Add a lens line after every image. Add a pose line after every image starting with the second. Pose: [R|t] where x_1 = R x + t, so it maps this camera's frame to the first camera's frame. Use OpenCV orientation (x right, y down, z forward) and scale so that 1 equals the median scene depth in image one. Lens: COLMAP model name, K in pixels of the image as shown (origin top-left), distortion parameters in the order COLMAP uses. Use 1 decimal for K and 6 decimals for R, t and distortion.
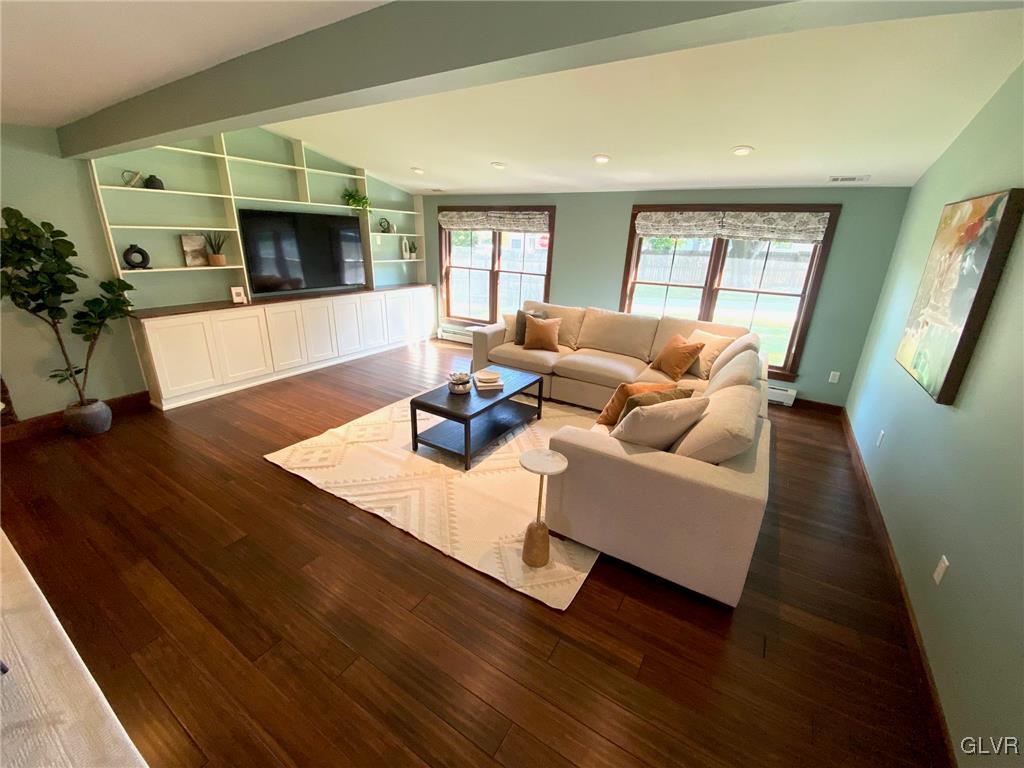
lens RADIAL K [[417.6, 0, 512.9], [0, 417.6, 384.3], [0, 0, 1]] dist [0.035565, -0.029387]
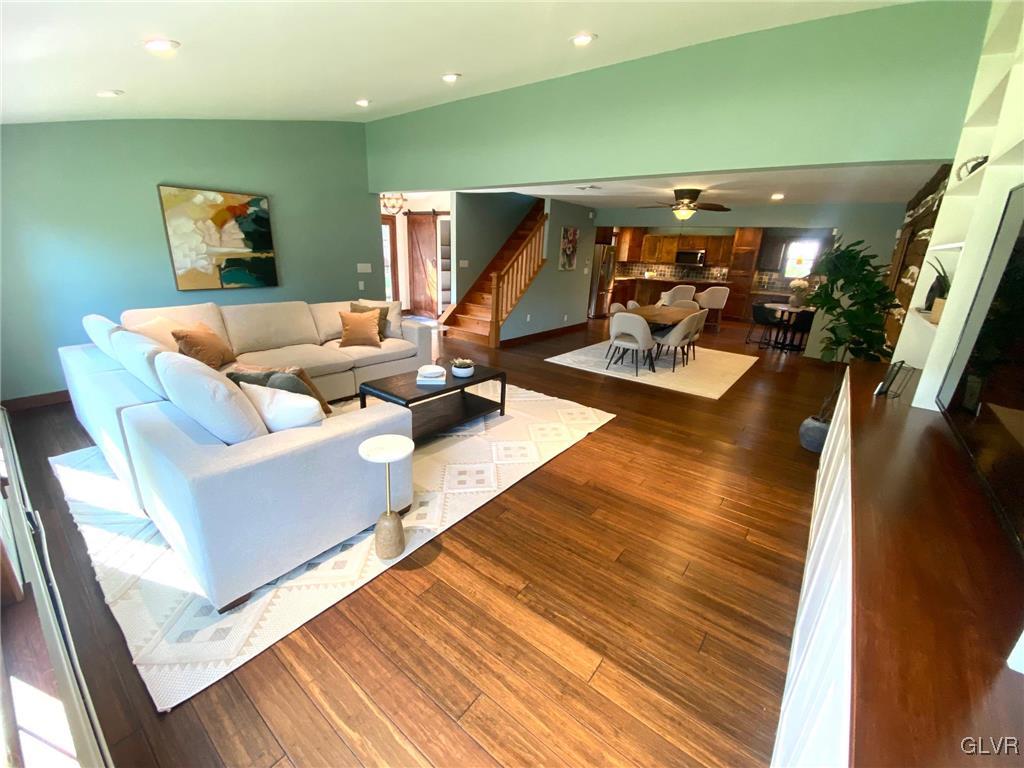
lens RADIAL K [[417.6, 0, 512.9], [0, 417.6, 384.3], [0, 0, 1]] dist [0.035565, -0.029387]
pose [[-0.991913, -0.104358, 0.072233, -0.226825], [-0.039151, 0.792967, 0.608005, -0.449292], [-0.120728, 0.600260, -0.790641, 1.338672]]
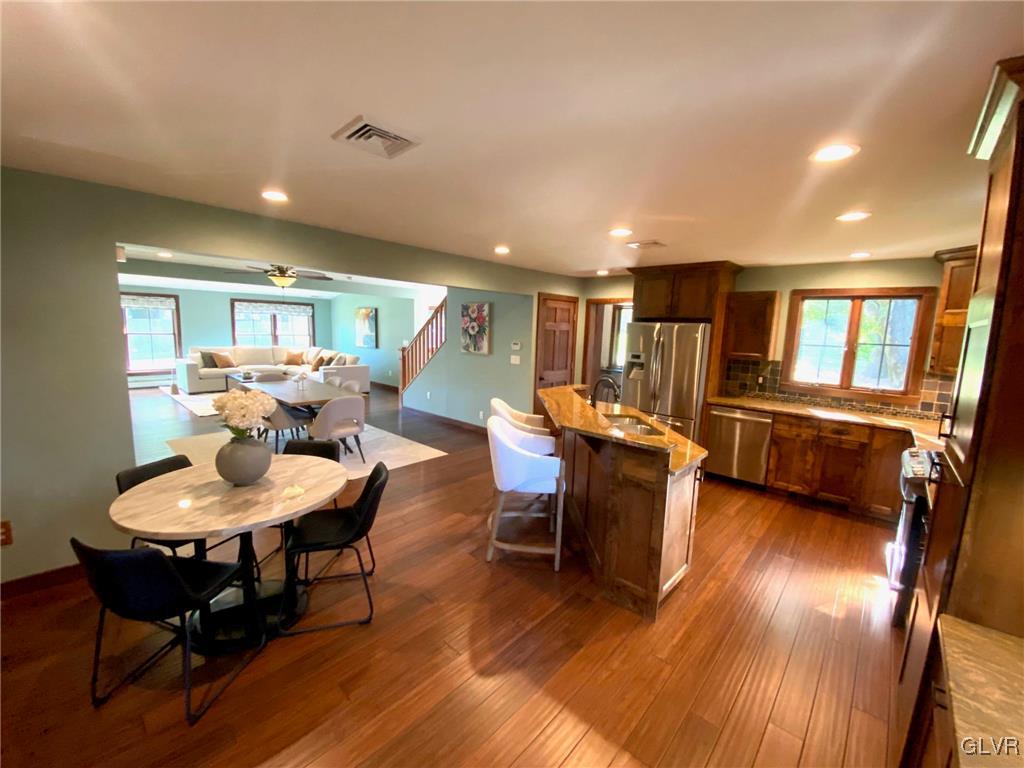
lens RADIAL K [[417.6, 0, 512.9], [0, 417.6, 384.3], [0, 0, 1]] dist [0.035565, -0.029387]
pose [[0.186446, -0.159944, 0.969358, -1.540415], [0.300833, 0.948561, 0.098651, 0.190553], [-0.935274, 0.273222, 0.224972, -0.655592]]
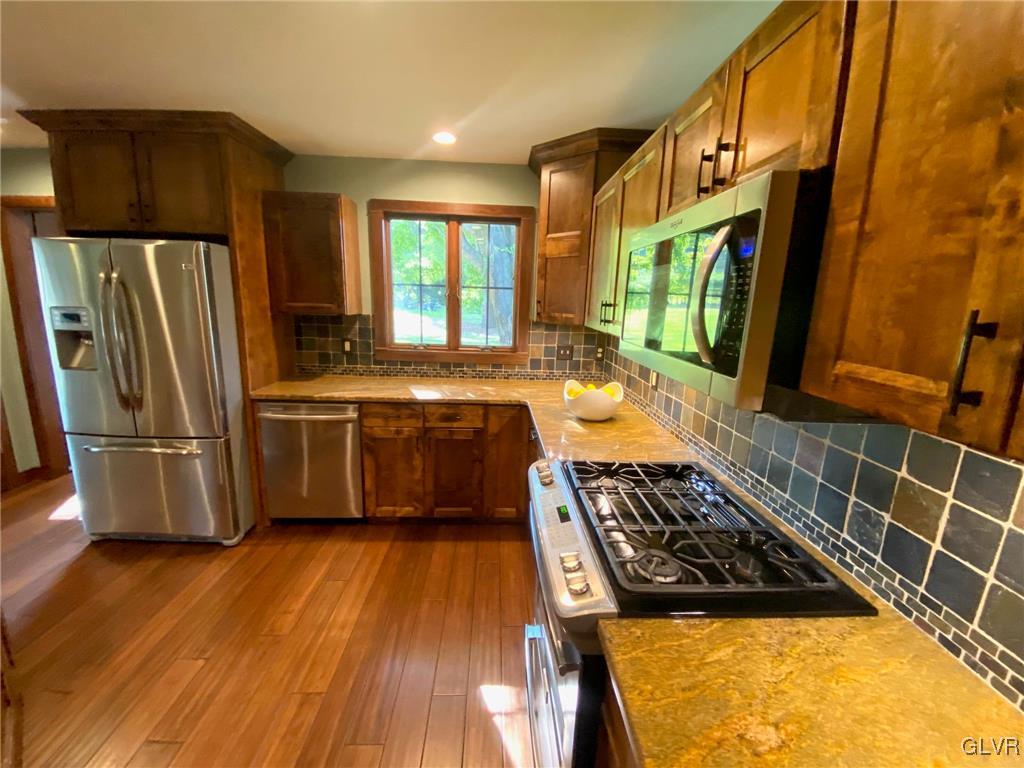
lens RADIAL K [[417.6, 0, 512.9], [0, 417.6, 384.3], [0, 0, 1]] dist [0.035565, -0.029387]
pose [[-0.548753, -0.217888, 0.807091, -1.112617], [0.231905, 0.887871, 0.397372, 0.316163], [-0.803175, 0.405227, -0.436693, -0.888740]]
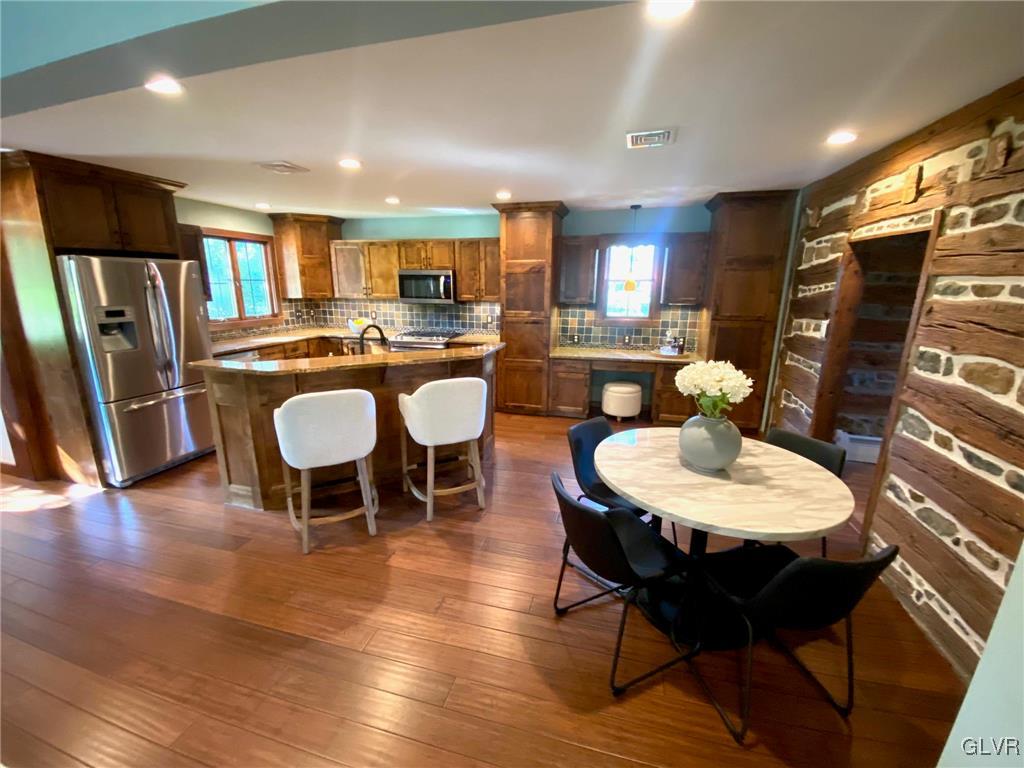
lens RADIAL K [[412.4, 0, 510.5], [0, 412.4, 383.6], [0, 0, 1]] dist [0.033682, -0.027306]
pose [[-0.957208, 0.031691, -0.287661, -0.855613], [-0.129776, 0.841440, 0.524535, -0.001761], [0.258672, 0.539421, -0.801320, -0.003042]]
